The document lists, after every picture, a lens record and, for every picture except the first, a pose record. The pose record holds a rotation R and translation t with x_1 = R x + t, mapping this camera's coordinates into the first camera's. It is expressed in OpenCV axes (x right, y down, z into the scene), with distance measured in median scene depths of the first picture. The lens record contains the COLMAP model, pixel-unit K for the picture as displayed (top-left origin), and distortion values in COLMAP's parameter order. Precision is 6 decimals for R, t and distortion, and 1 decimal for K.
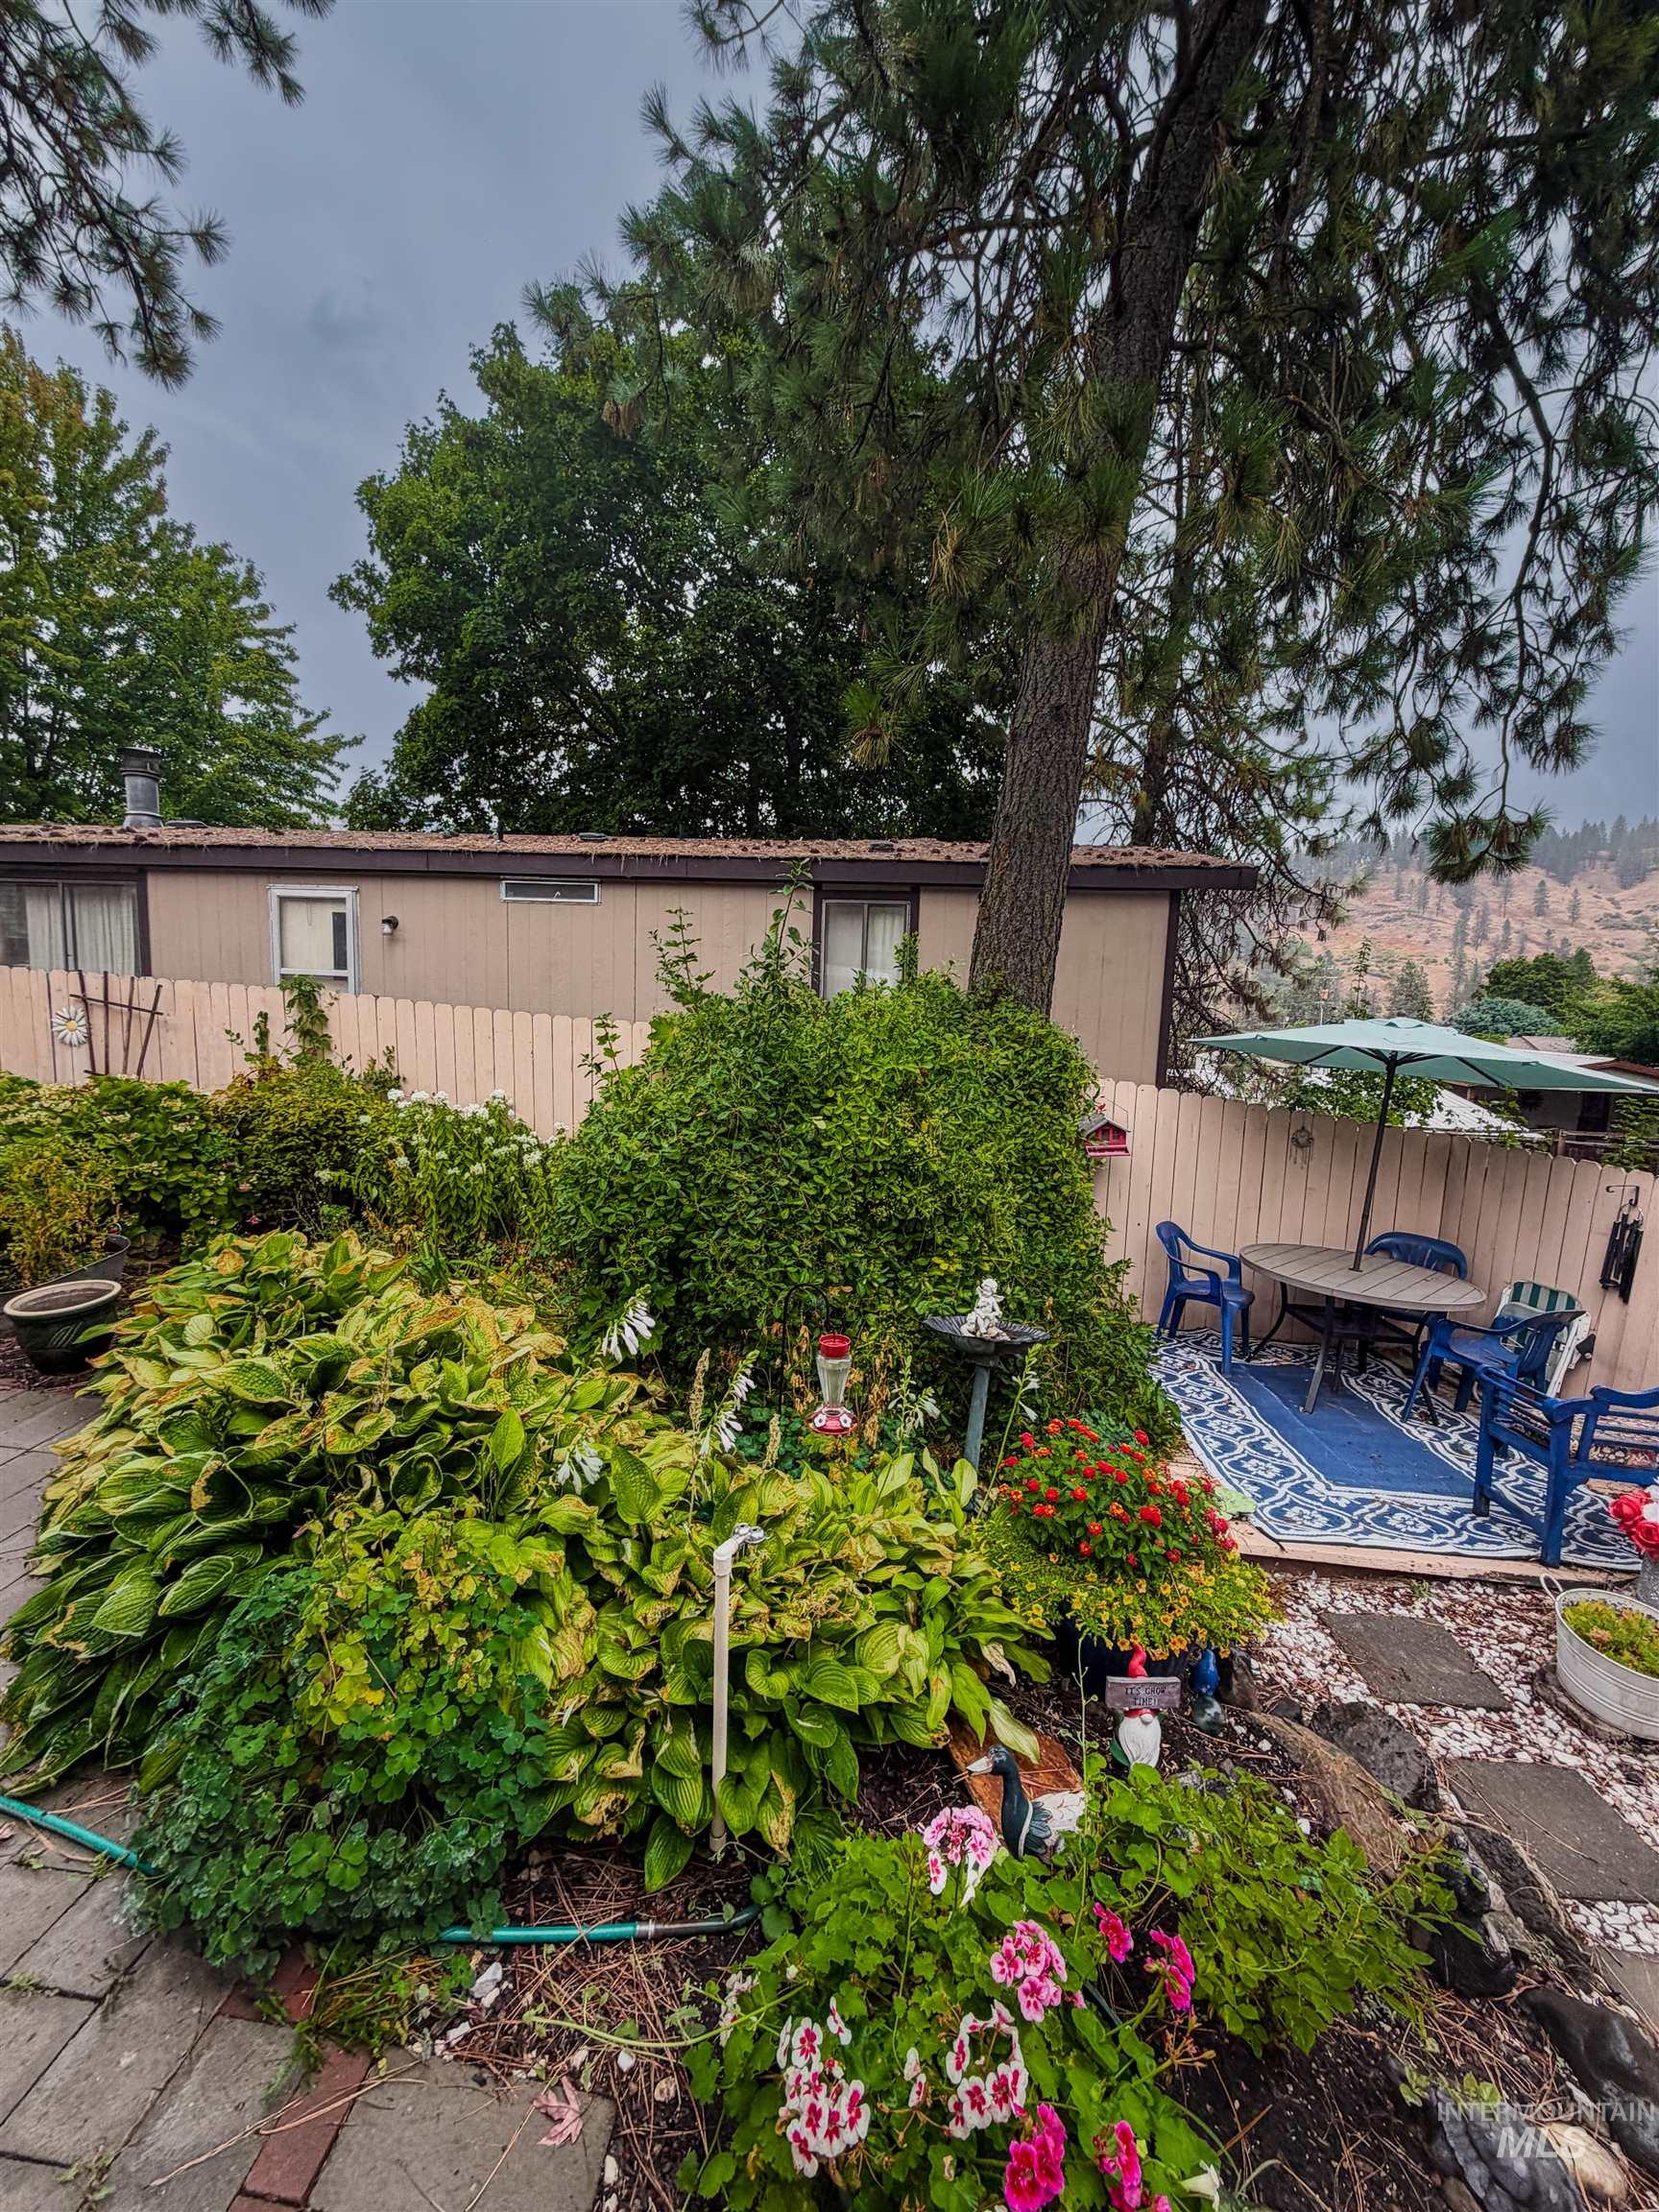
lens RADIAL K [[878.9, 0, 822.4], [0, 878.9, 1109.3], [0, 0, 1]] dist [0.001210, -0.000178]
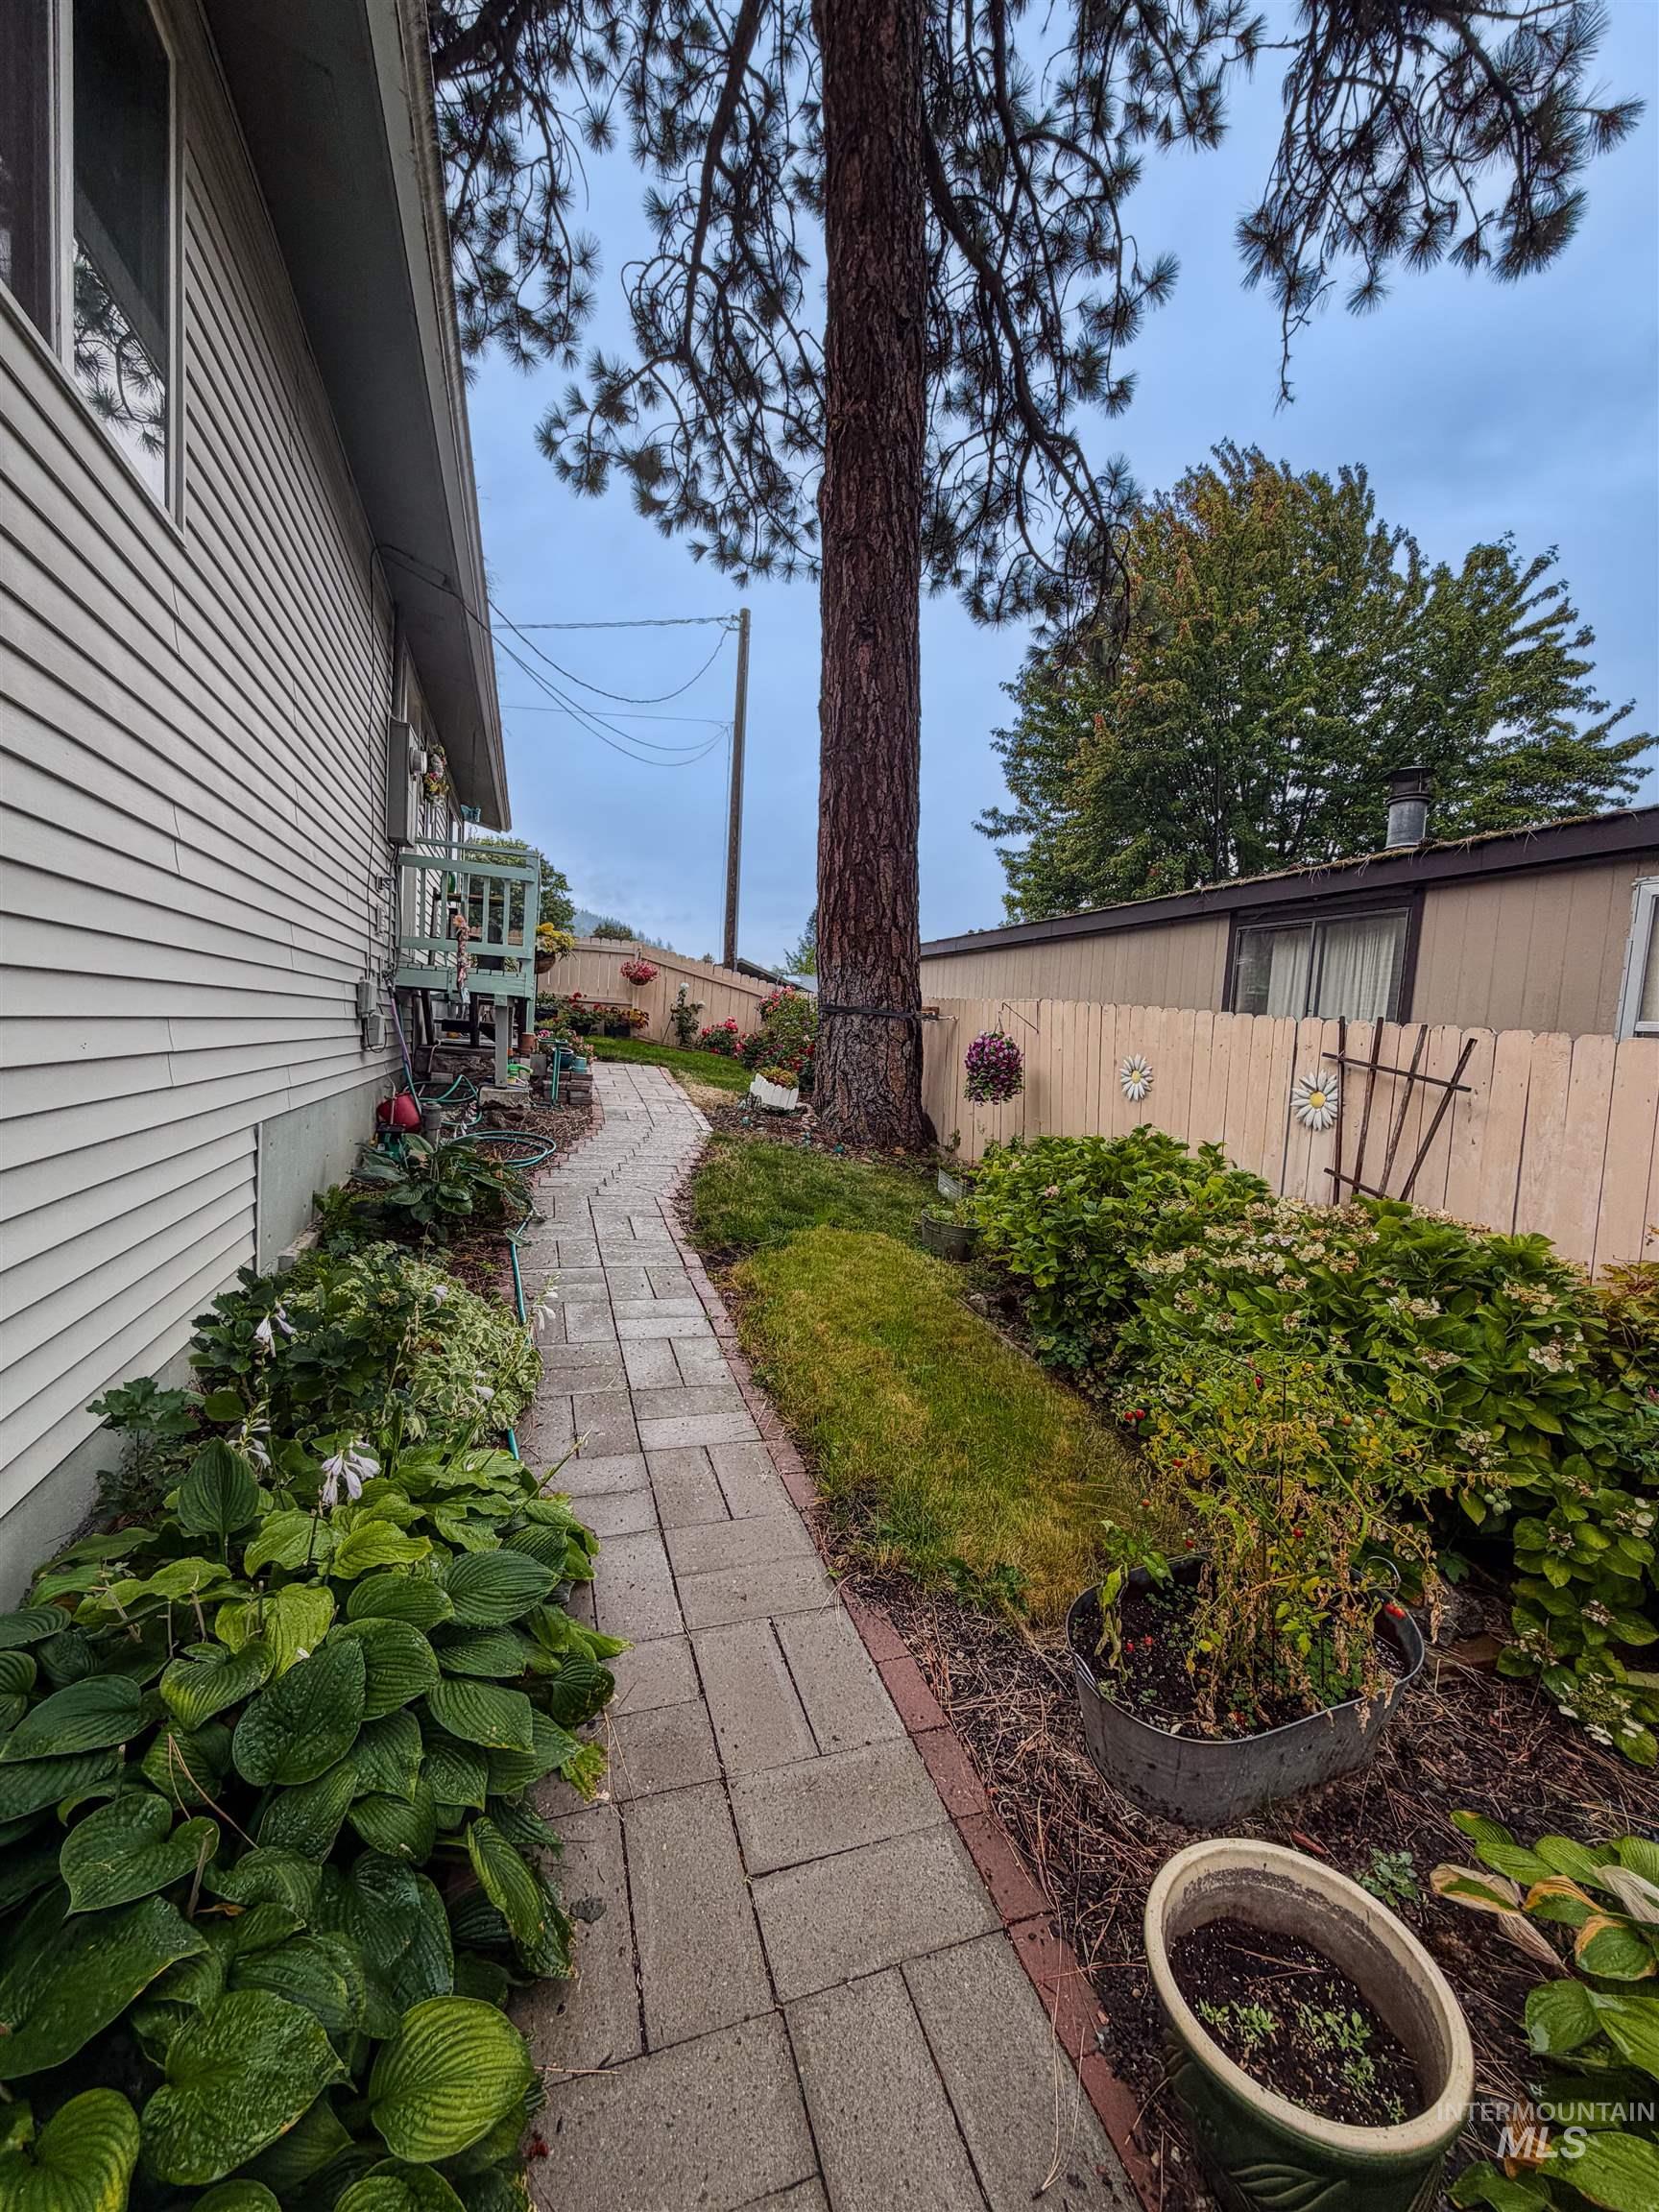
lens RADIAL K [[878.9, 0, 829.5], [0, 878.9, 1099.4], [0, 0, 1]] dist [0.001210, -0.000178]
pose [[0.396679, 0.067297, -0.915487, -0.383927], [-0.158625, 0.987331, 0.003846, -0.038700], [0.904148, 0.143693, 0.402328, 0.392704]]
